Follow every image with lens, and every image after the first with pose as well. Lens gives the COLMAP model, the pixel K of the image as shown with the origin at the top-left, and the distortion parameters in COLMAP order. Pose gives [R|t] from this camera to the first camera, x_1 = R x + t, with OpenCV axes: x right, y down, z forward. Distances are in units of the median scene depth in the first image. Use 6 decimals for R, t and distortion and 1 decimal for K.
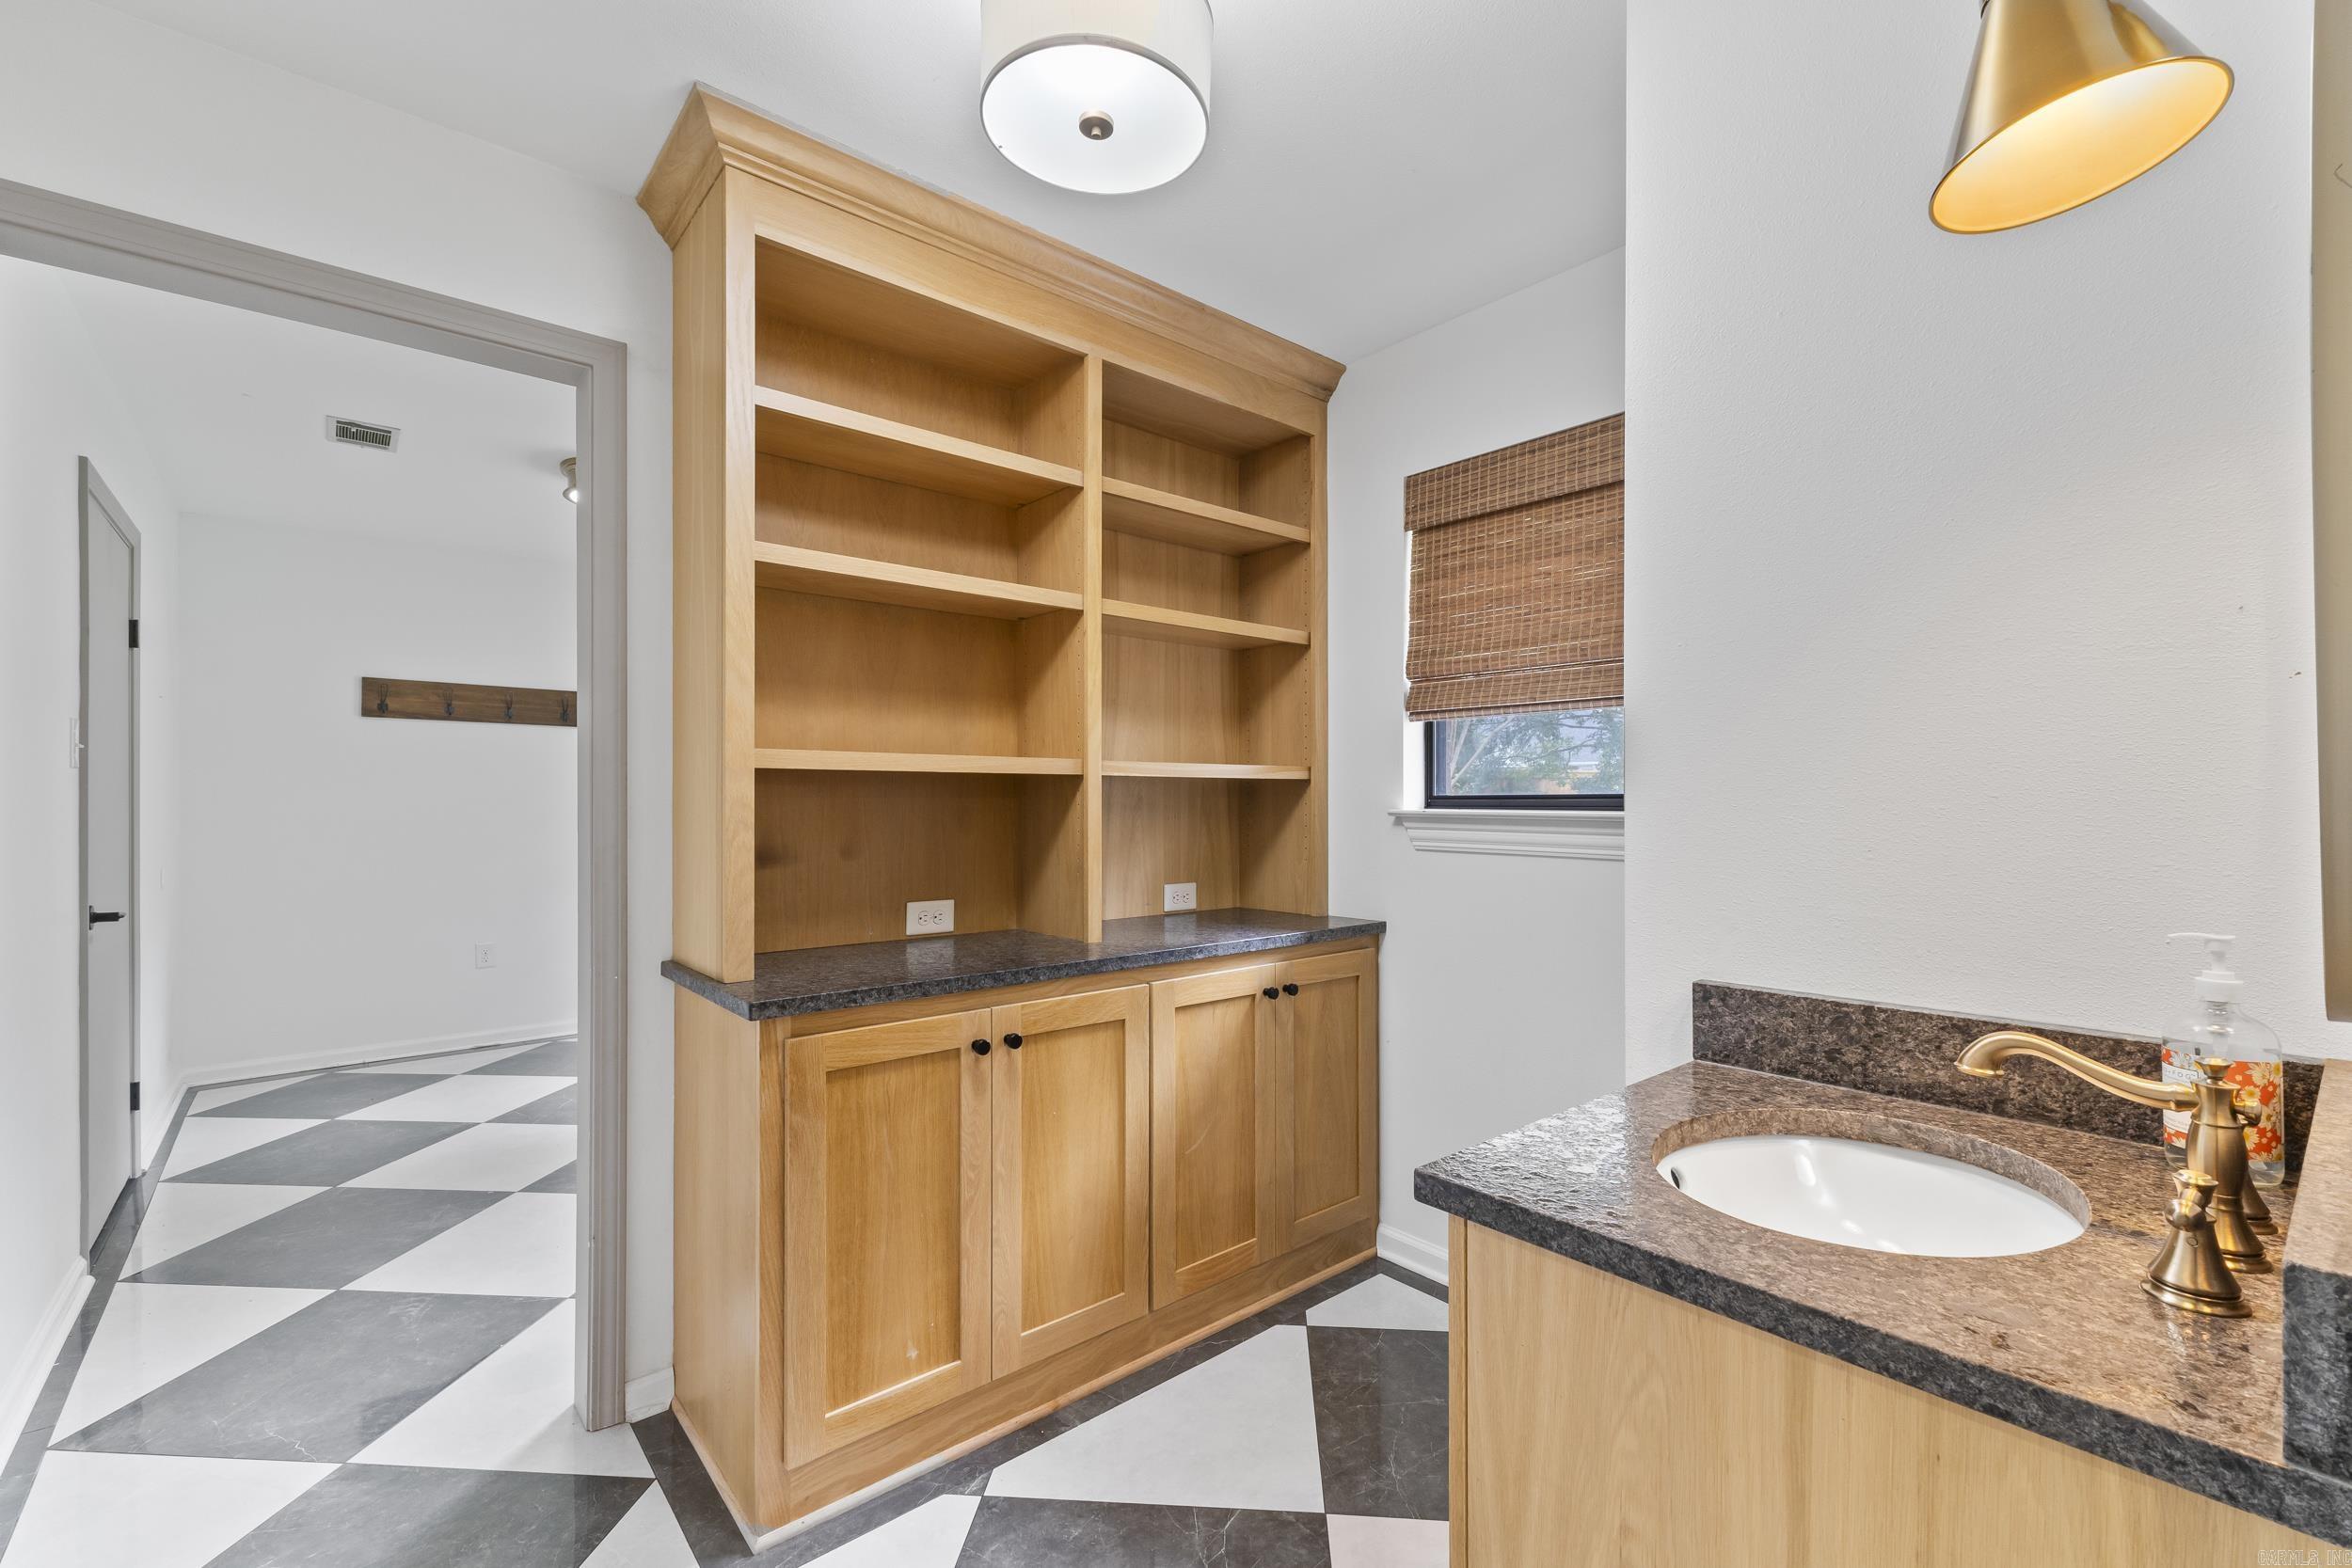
lens RADIAL K [[992.6, 0, 1193.4], [0, 992.6, 802.9], [0, 0, 1]] dist [0.003053, -0.003704]
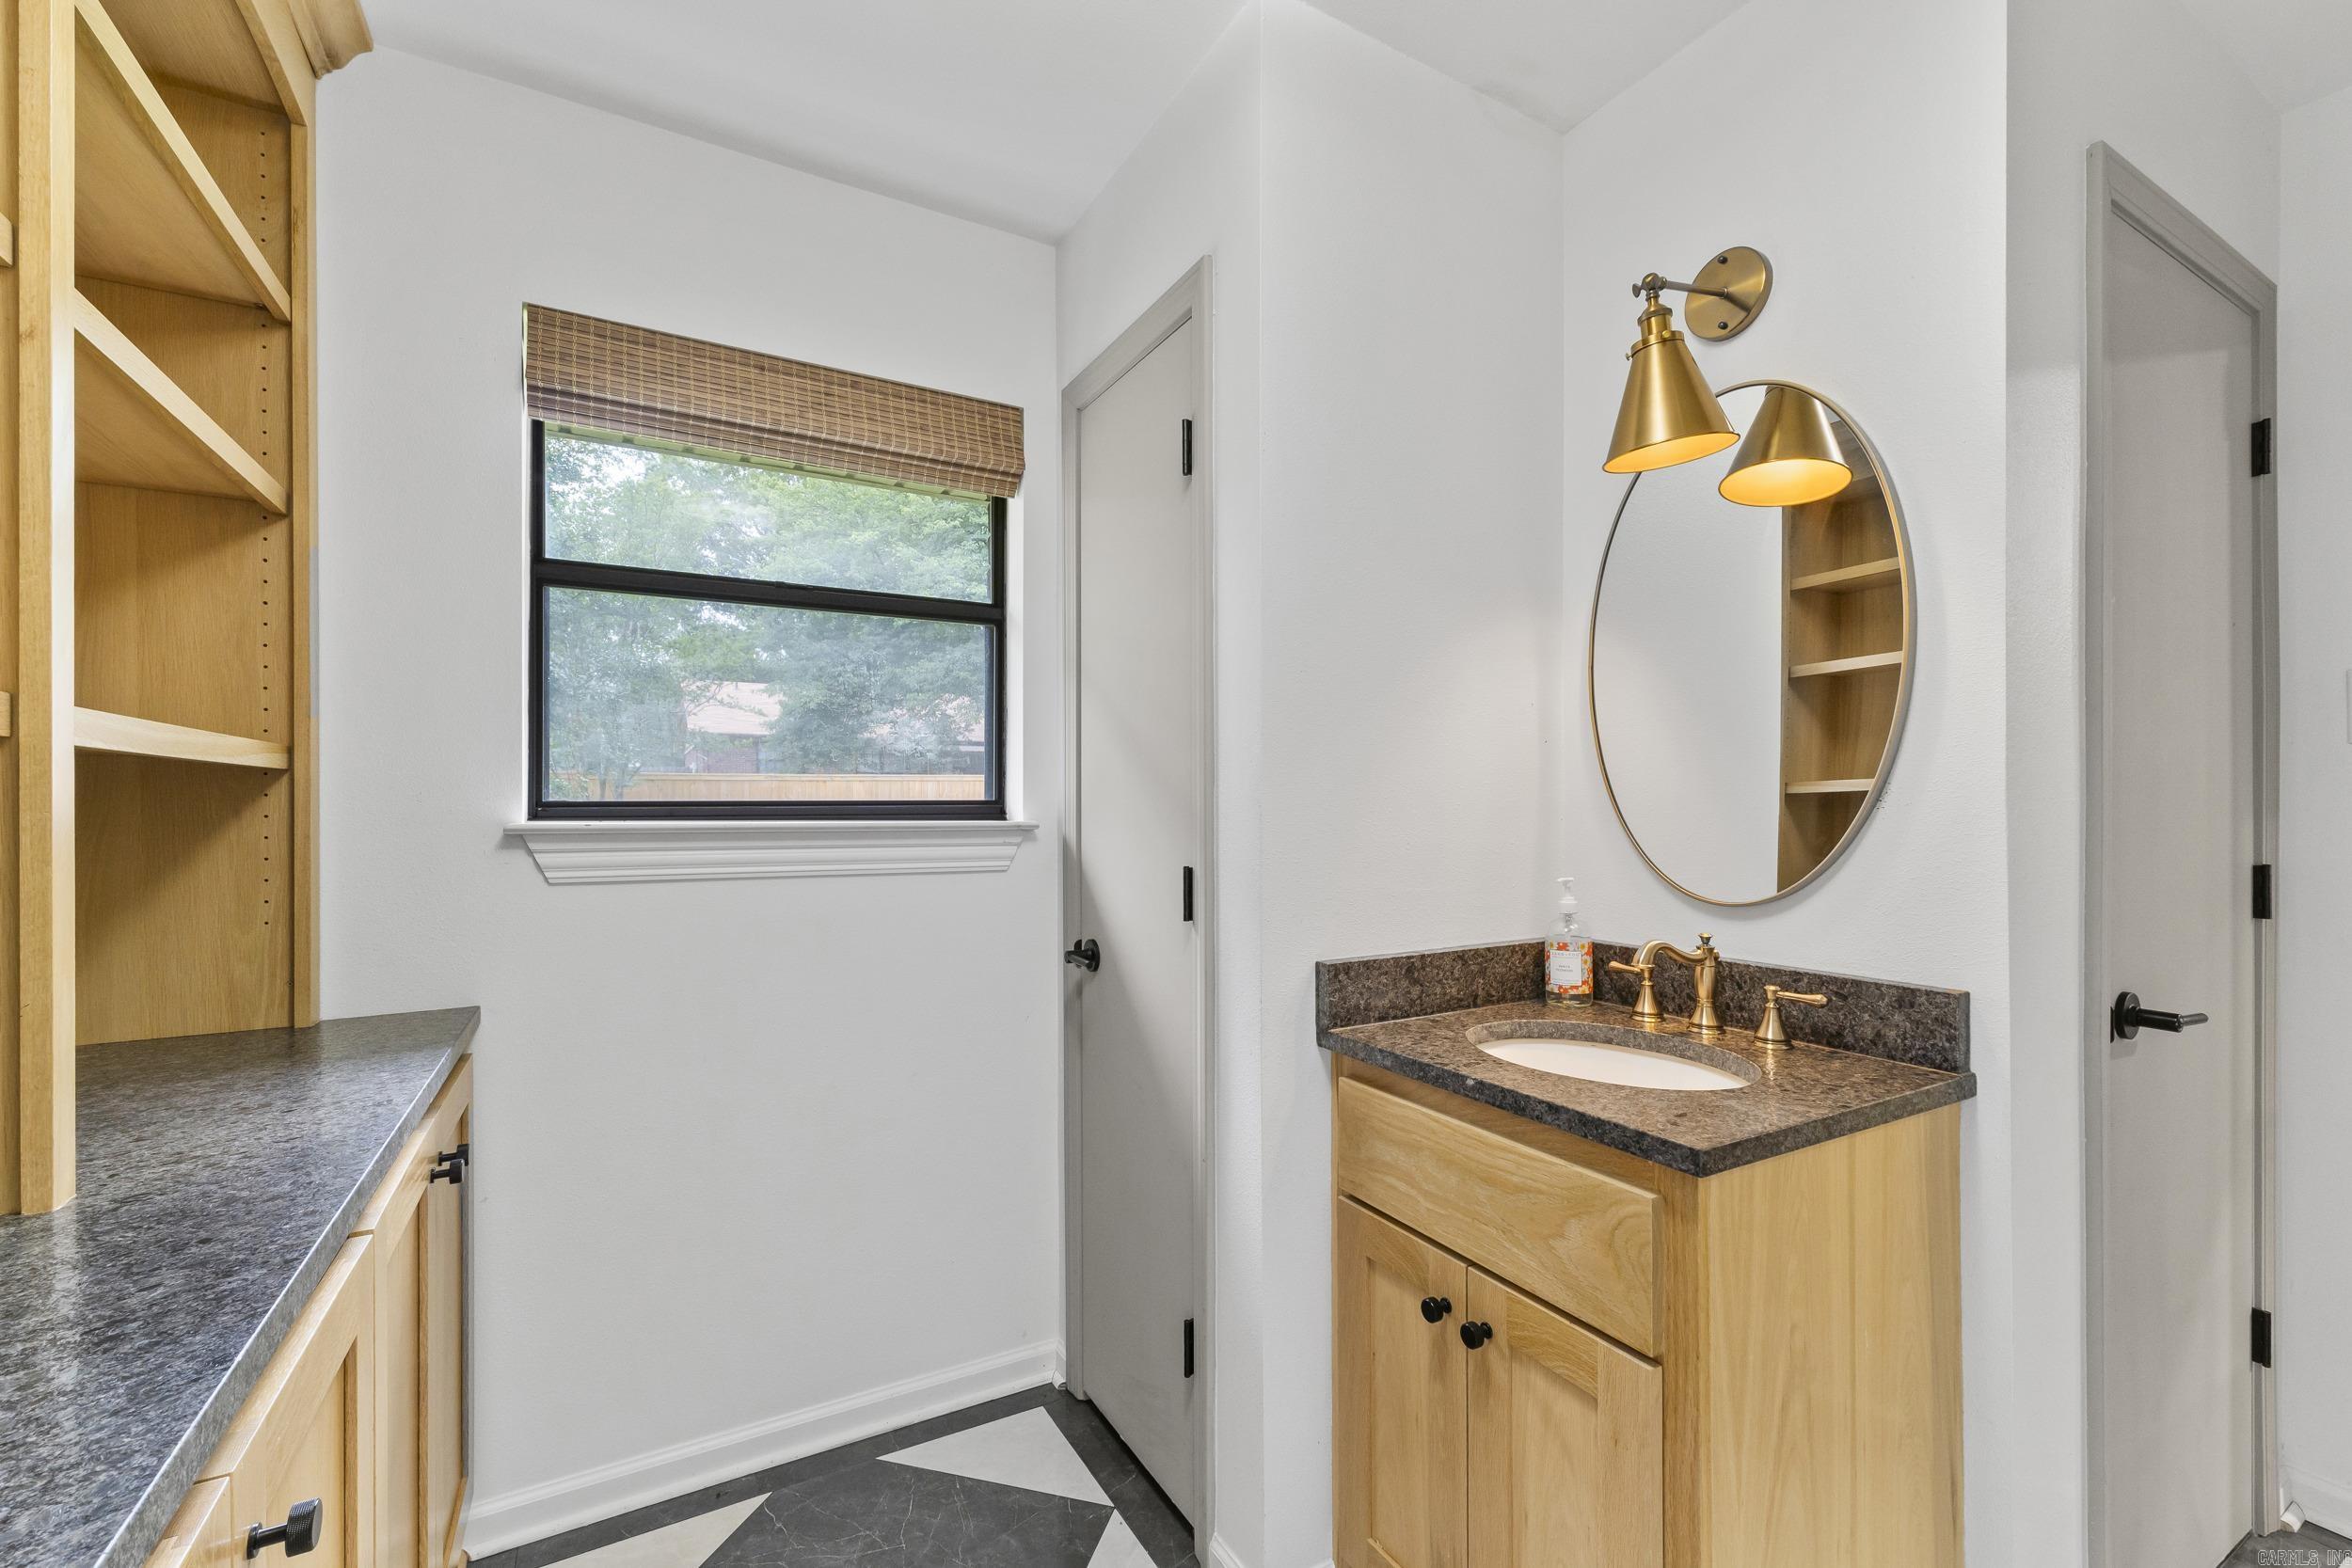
lens RADIAL K [[992.6, 0, 1193.4], [0, 992.6, 802.9], [0, 0, 1]] dist [0.003053, -0.003704]
pose [[0.196091, -0.001107, 0.980585, -0.516765], [0.005599, 0.999984, 0.000009, -0.006044], [-0.980570, 0.005489, 0.196094, 0.727039]]
